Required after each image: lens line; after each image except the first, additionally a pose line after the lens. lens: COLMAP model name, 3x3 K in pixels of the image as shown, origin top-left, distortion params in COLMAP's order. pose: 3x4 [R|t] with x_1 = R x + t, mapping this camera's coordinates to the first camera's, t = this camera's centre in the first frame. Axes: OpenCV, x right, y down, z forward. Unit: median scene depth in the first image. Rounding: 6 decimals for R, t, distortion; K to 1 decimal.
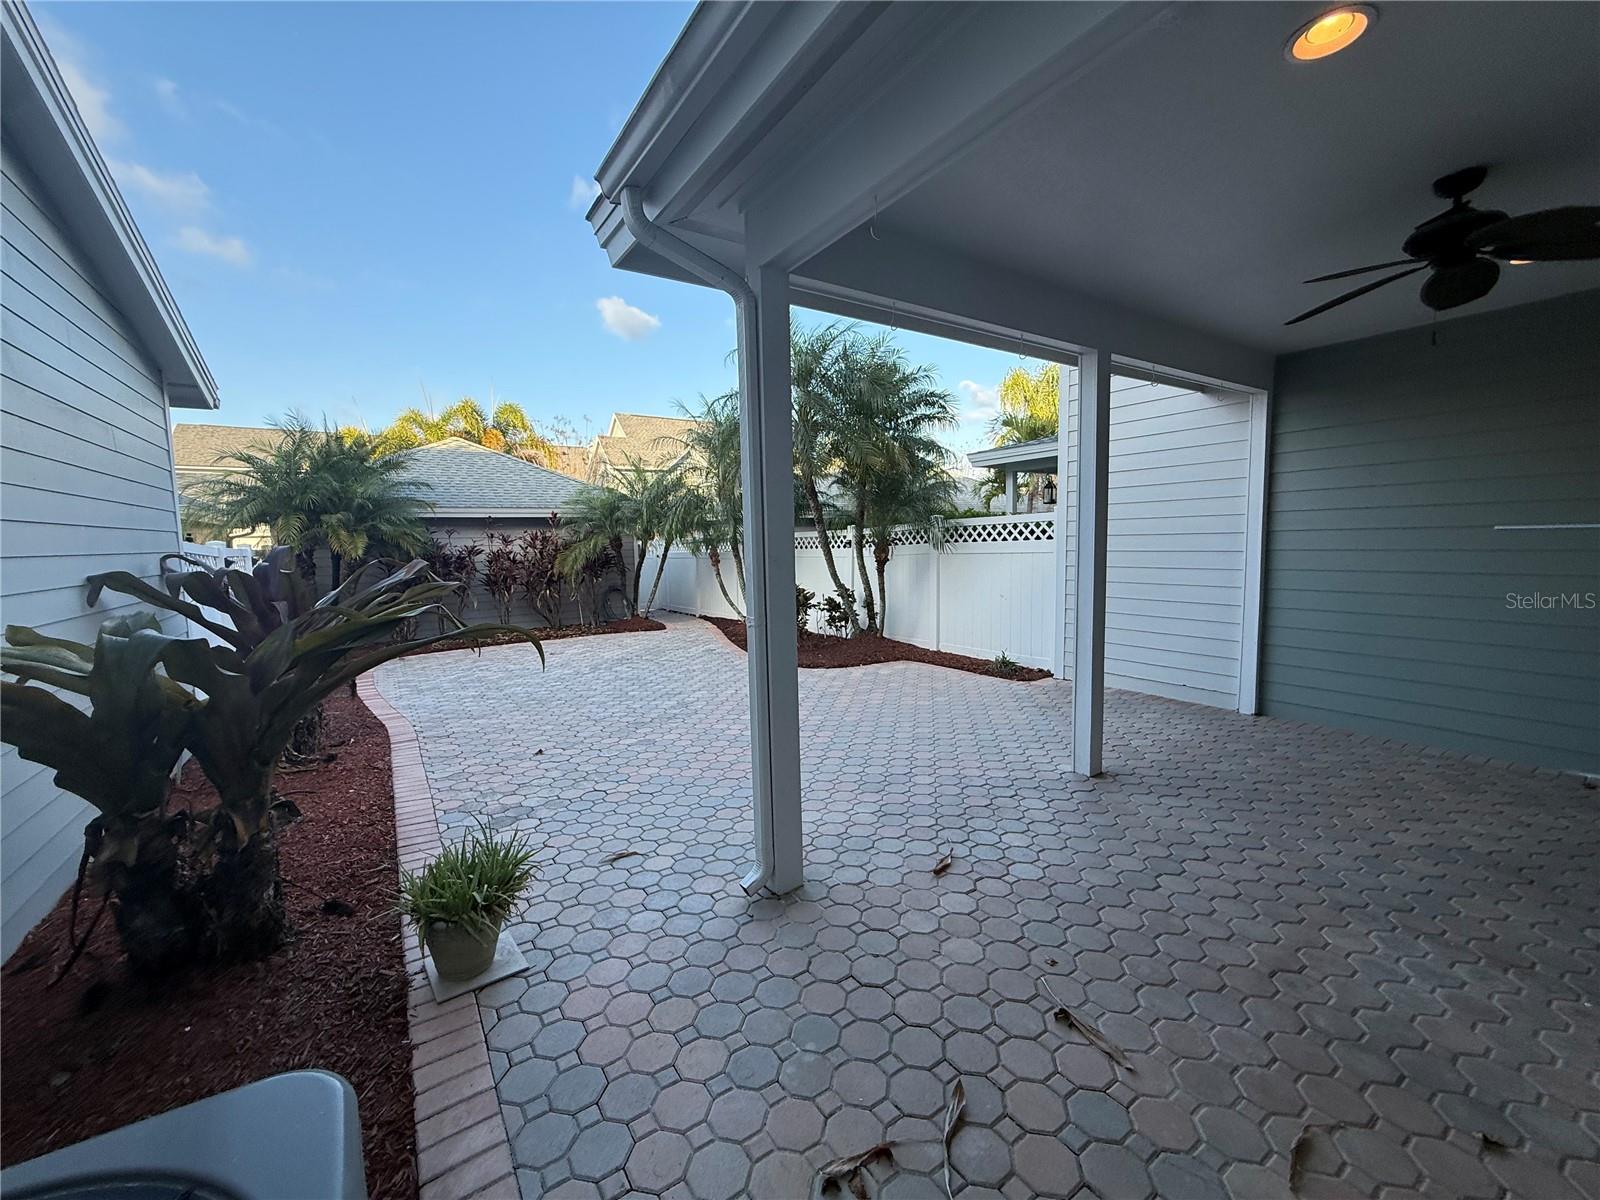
lens RADIAL K [[634.5, 0, 788.4], [0, 634.5, 601.4], [0, 0, 1]] dist [0.000602, 0.000540]
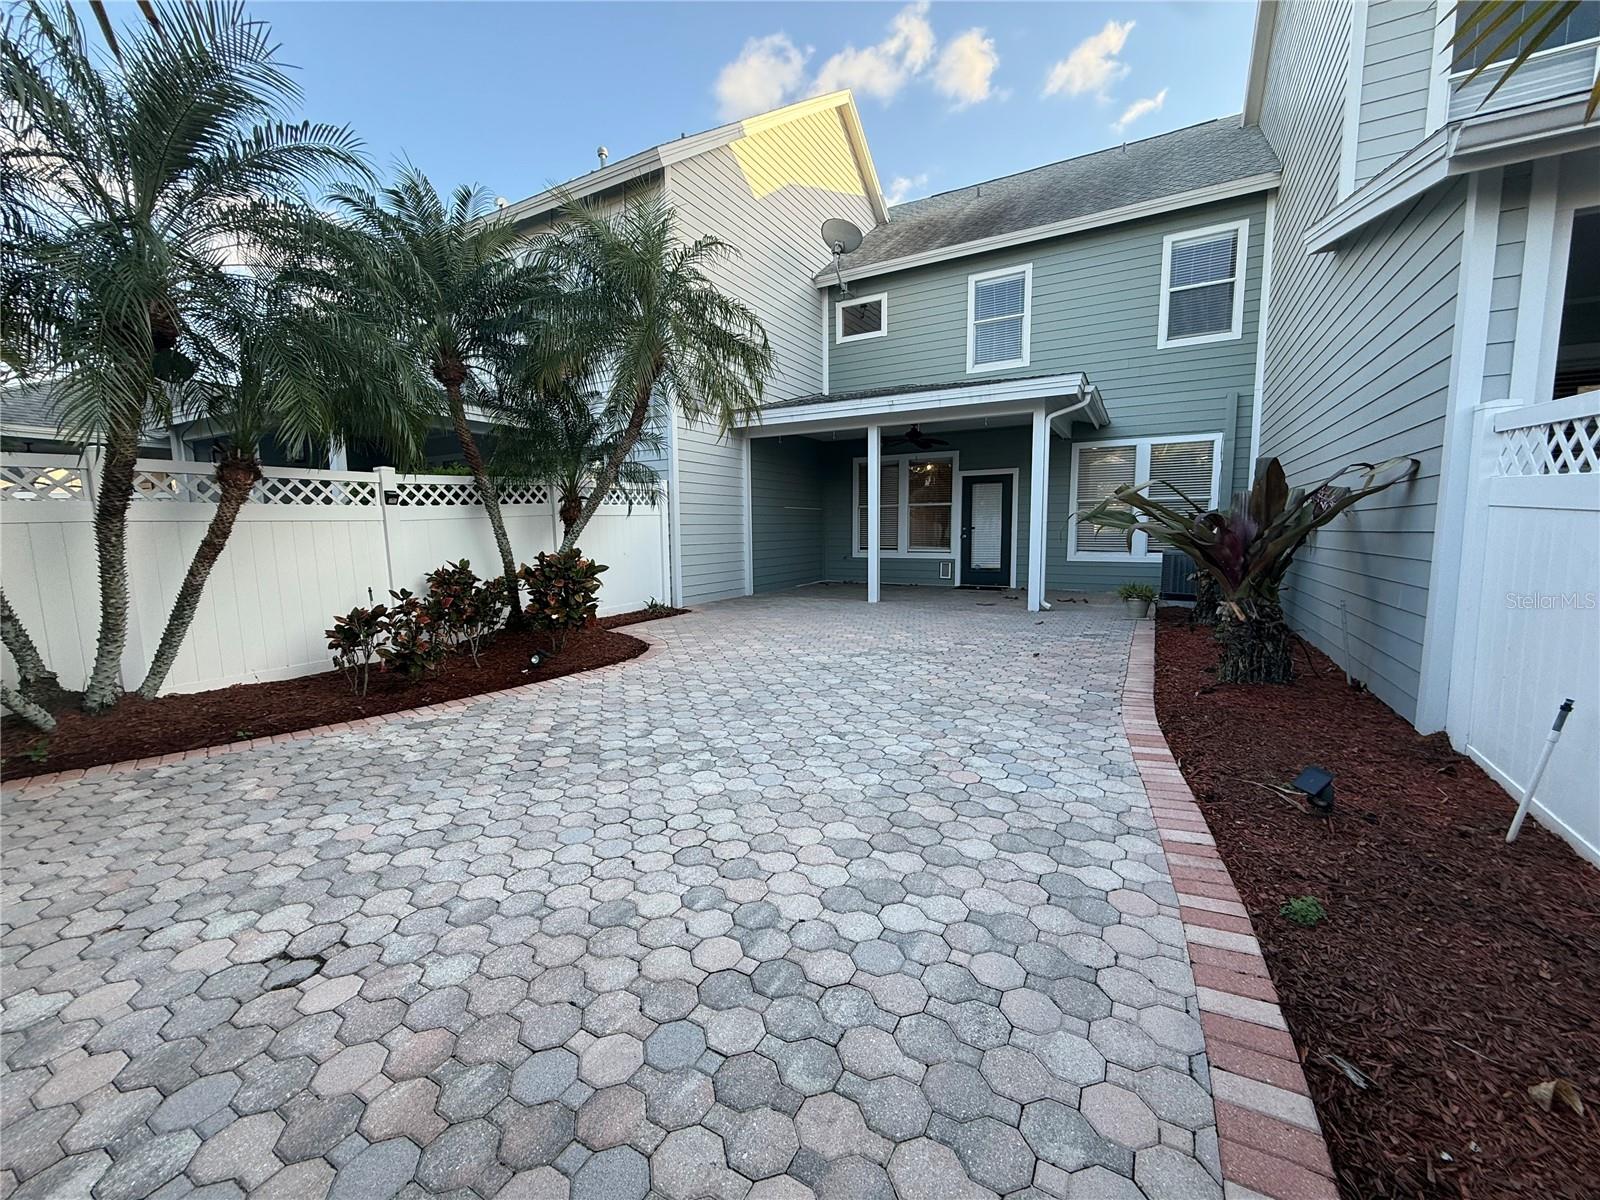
lens RADIAL K [[634.5, 0, 795.2], [0, 634.5, 598.0], [0, 0, 1]] dist [0.000602, 0.000540]
pose [[-0.458735, -0.078422, 0.885106, -1.192744], [0.104146, 0.984487, 0.141204, -0.084874], [-0.882449, 0.156955, -0.443452, 1.833926]]
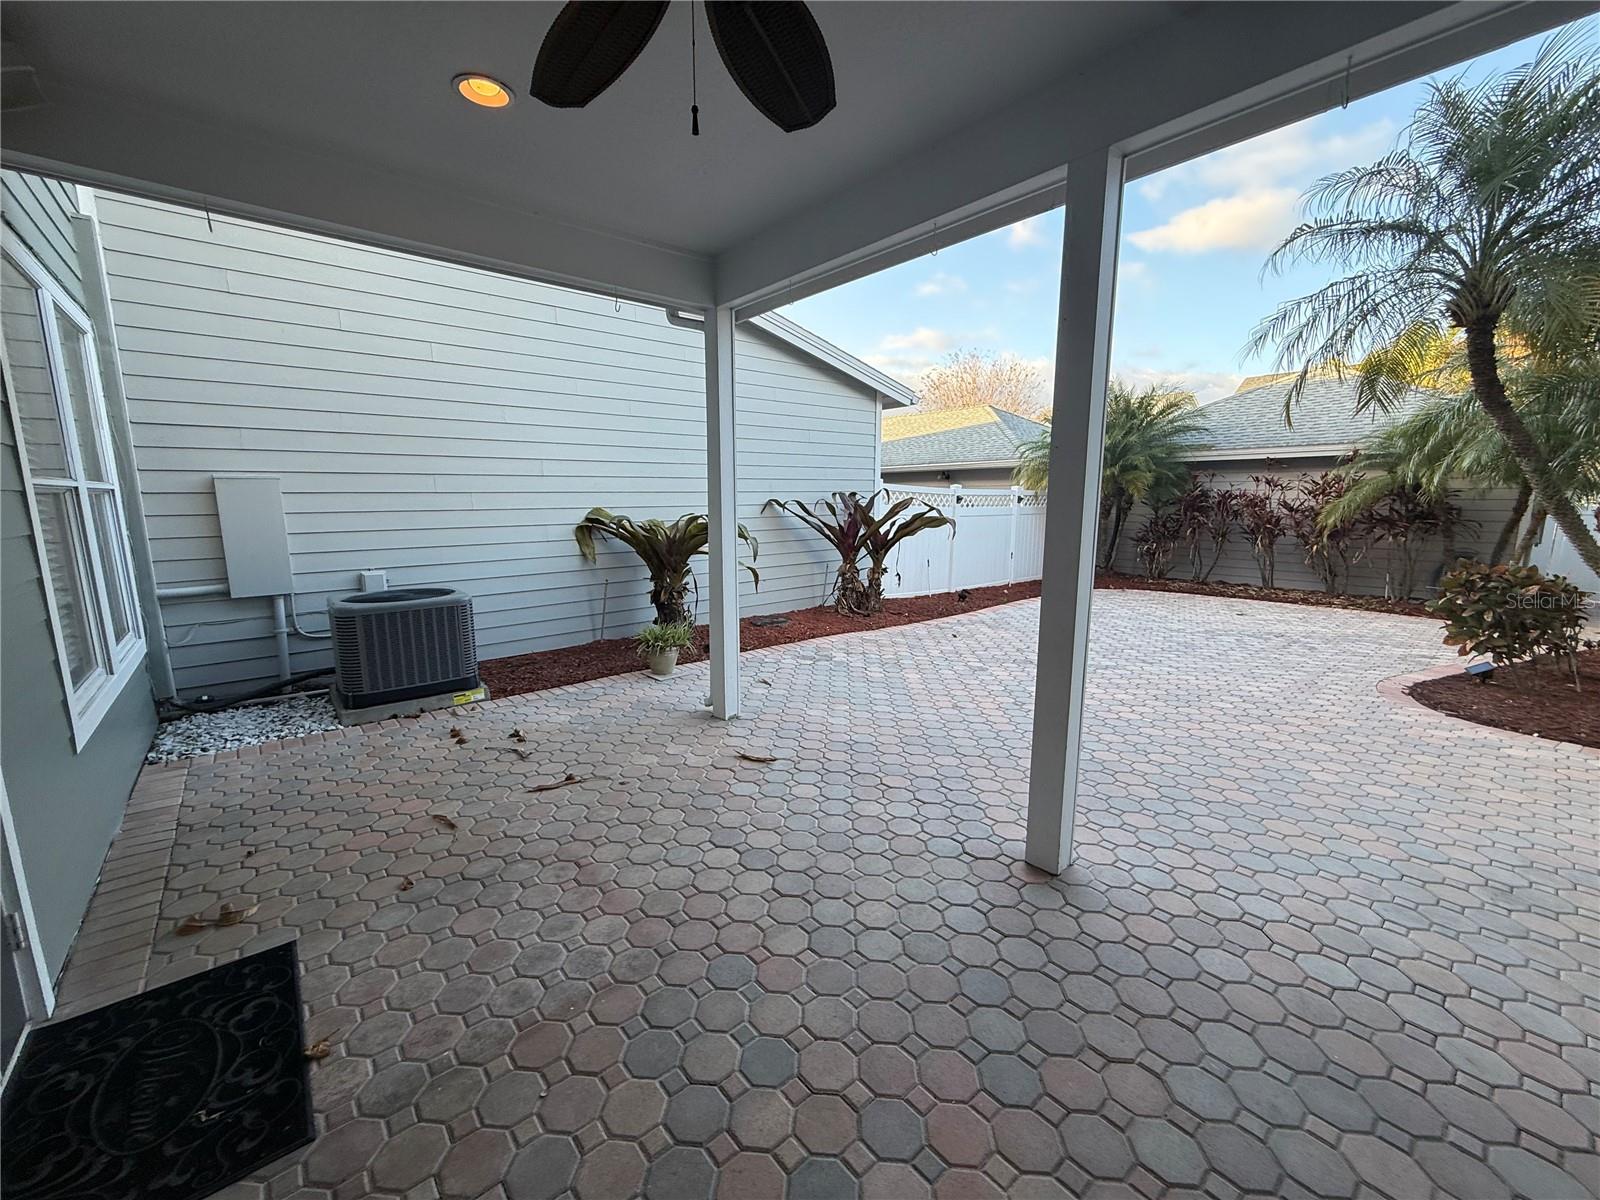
lens RADIAL K [[634.5, 0, 800.0], [0, 634.5, 597.7], [0, 0, 1]] dist [0.000602, 0.000540]
pose [[0.134685, 0.180000, -0.974402, 0.801075], [-0.095827, 0.981119, 0.167996, -0.058963], [0.986244, 0.070747, 0.149391, 0.510146]]
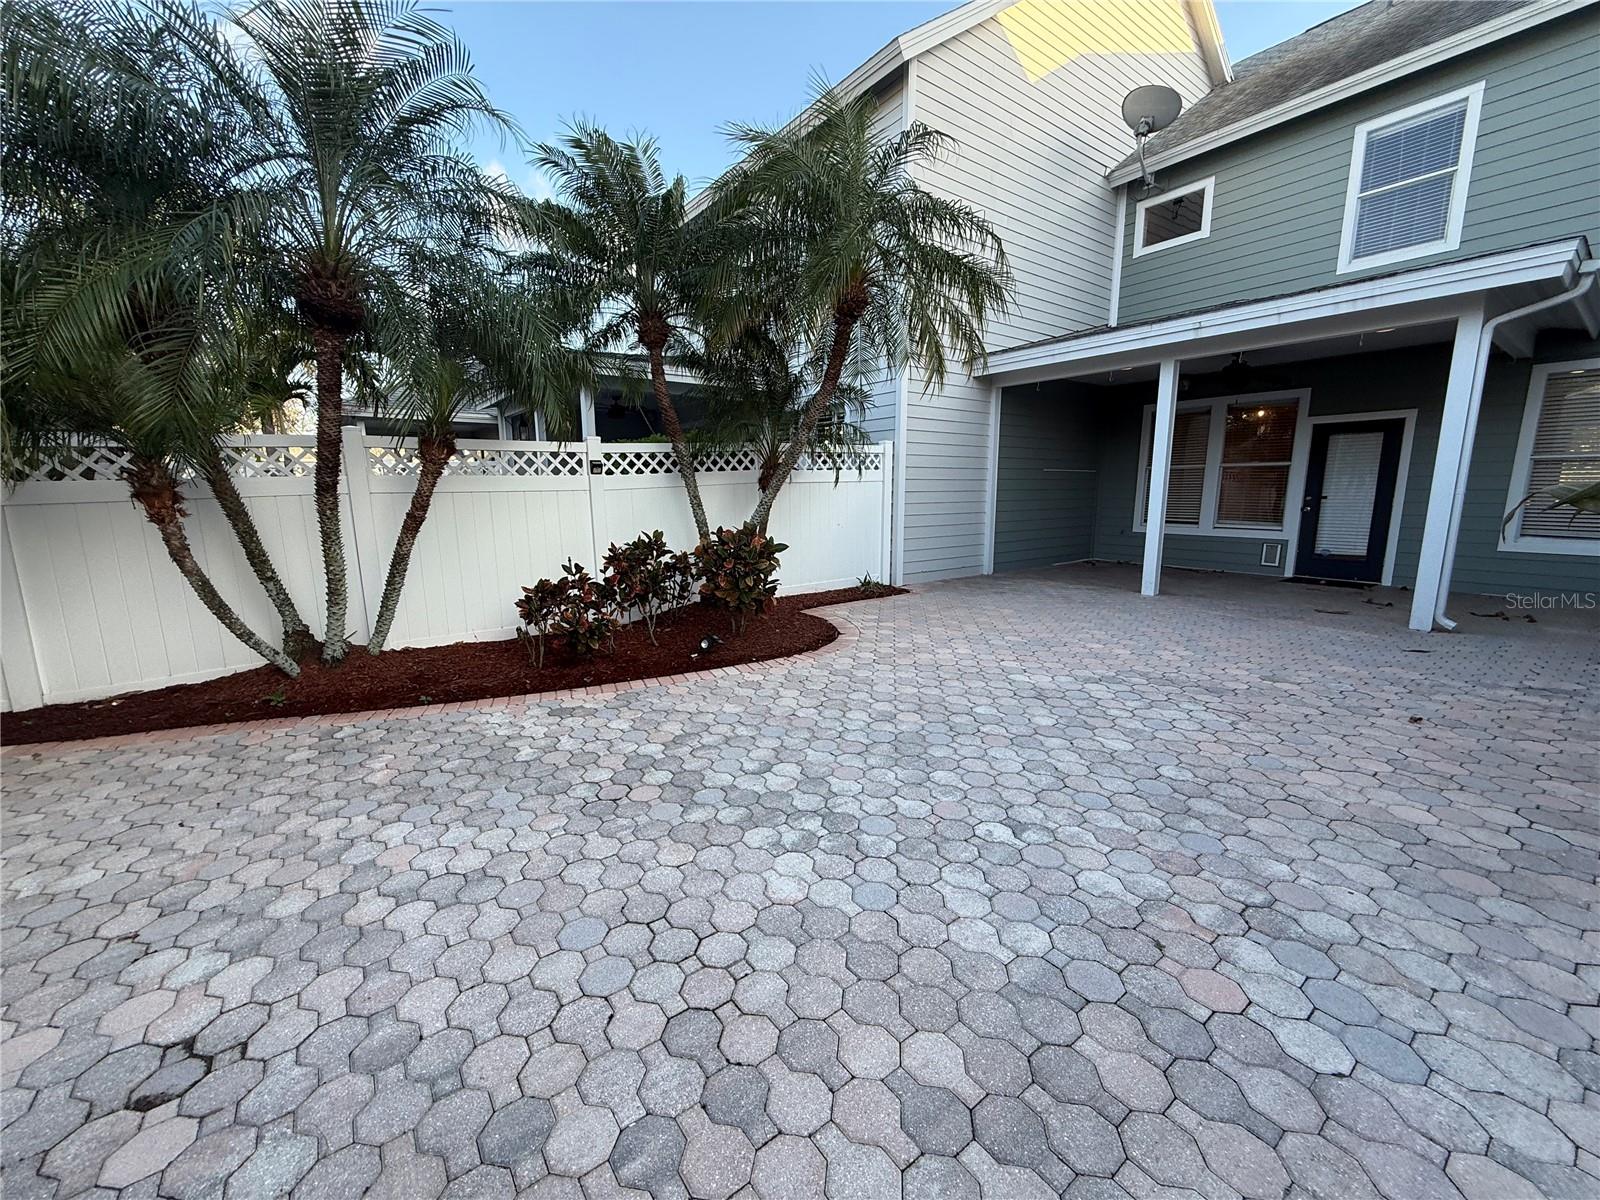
lens RADIAL K [[634.5, 0, 797.0], [0, 634.5, 596.3], [0, 0, 1]] dist [0.000602, 0.000540]
pose [[-0.052670, -0.153162, 0.986797, -1.008026], [0.103228, 0.982039, 0.157933, -0.091827], [-0.993262, 0.110184, -0.035913, 1.632052]]
